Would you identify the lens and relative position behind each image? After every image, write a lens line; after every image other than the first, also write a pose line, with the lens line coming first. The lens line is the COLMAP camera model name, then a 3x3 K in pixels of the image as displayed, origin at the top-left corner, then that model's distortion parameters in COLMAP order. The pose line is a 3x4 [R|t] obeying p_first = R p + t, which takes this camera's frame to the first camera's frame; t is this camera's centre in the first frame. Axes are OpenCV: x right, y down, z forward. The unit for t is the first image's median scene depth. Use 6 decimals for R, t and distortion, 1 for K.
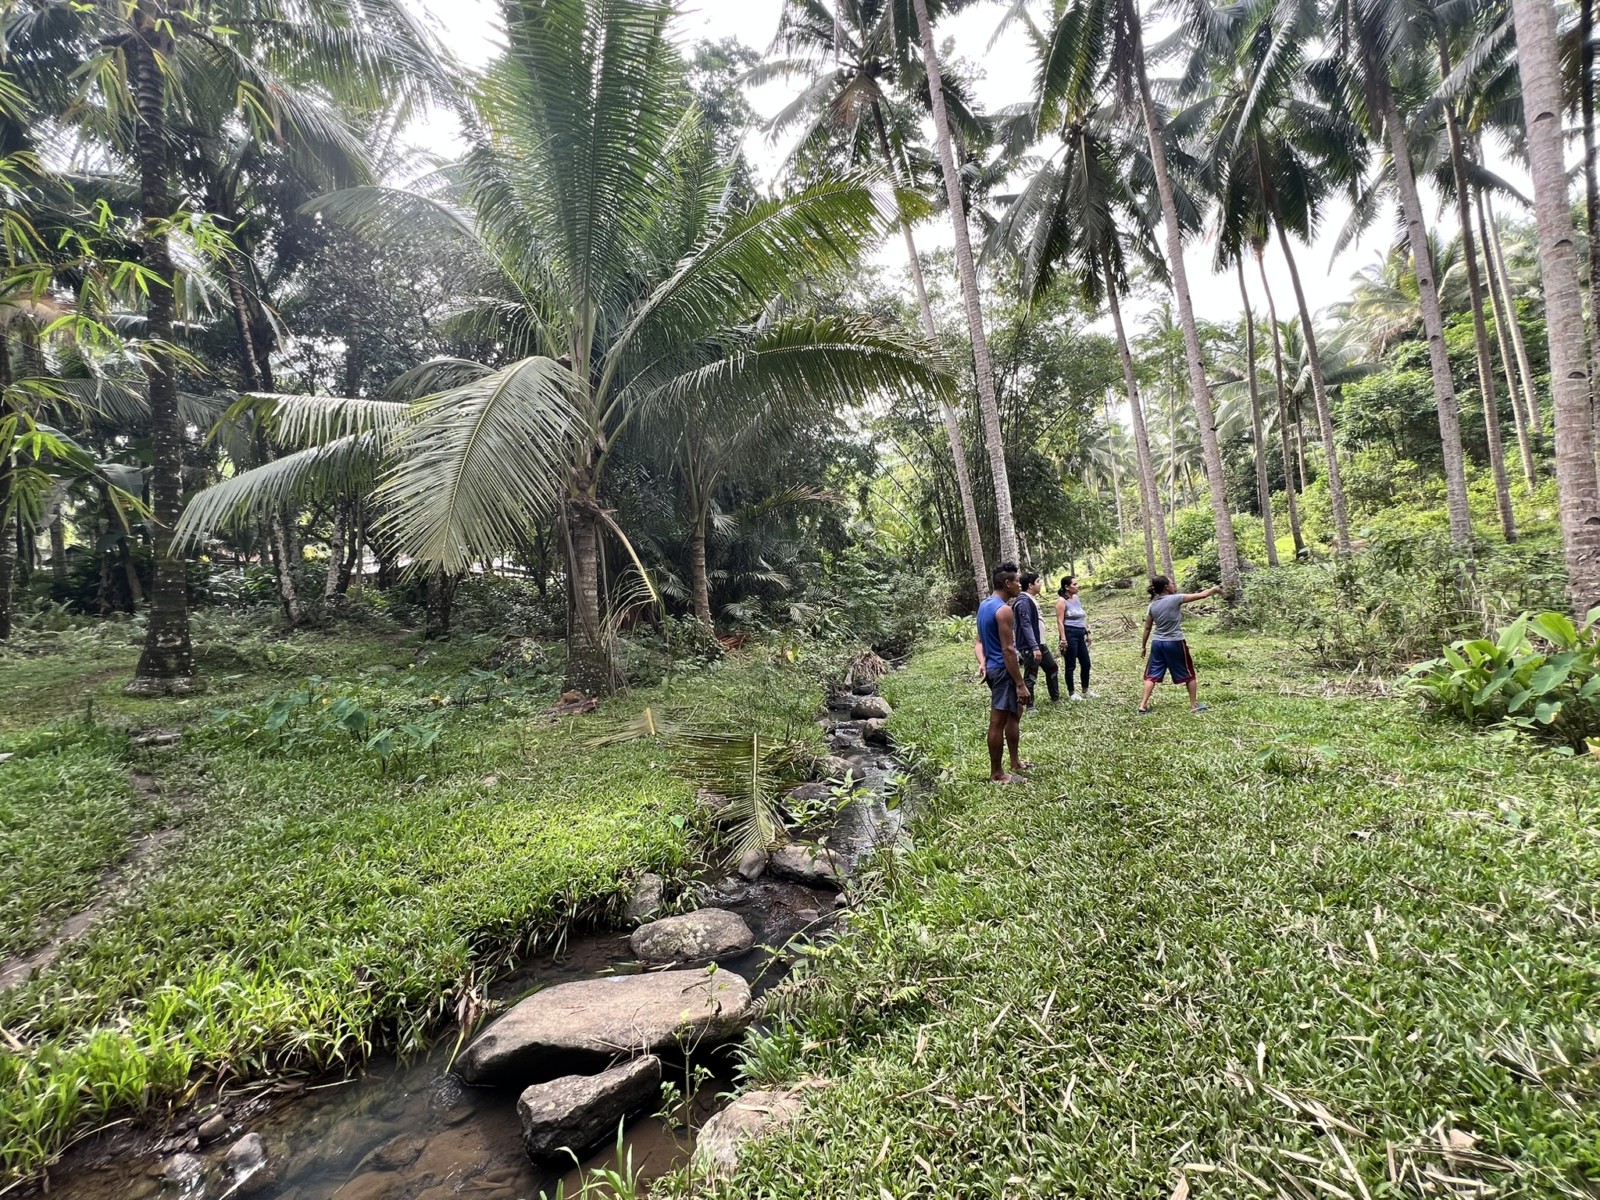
lens RADIAL K [[649.0, 0, 800.0], [0, 649.0, 600.0], [0, 0, 1]] dist [-0.000317, 0.000933]
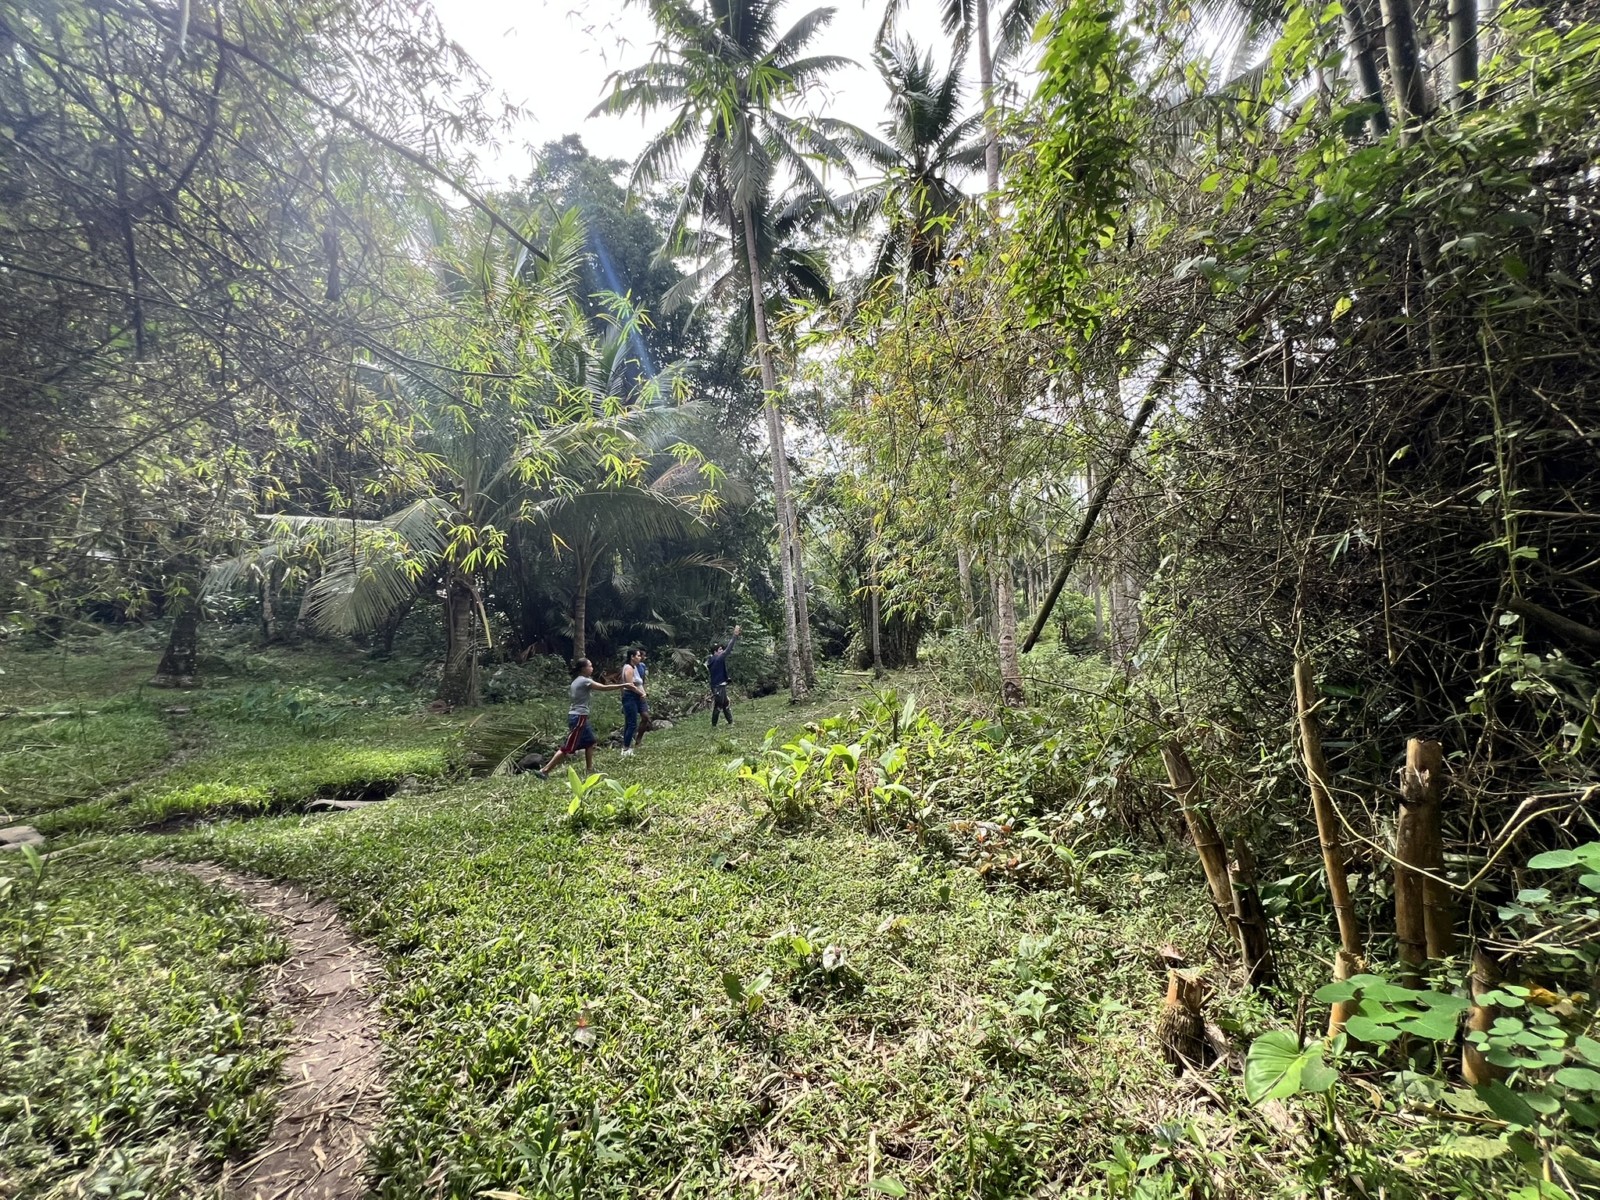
lens RADIAL K [[649.0, 0, 800.0], [0, 649.0, 600.0], [0, 0, 1]] dist [-0.000317, 0.000933]
pose [[0.997727, 0.066008, 0.013573, 0.342979], [-0.065024, 0.995872, -0.063329, -0.041907], [-0.017698, 0.062303, 0.997900, -0.426580]]
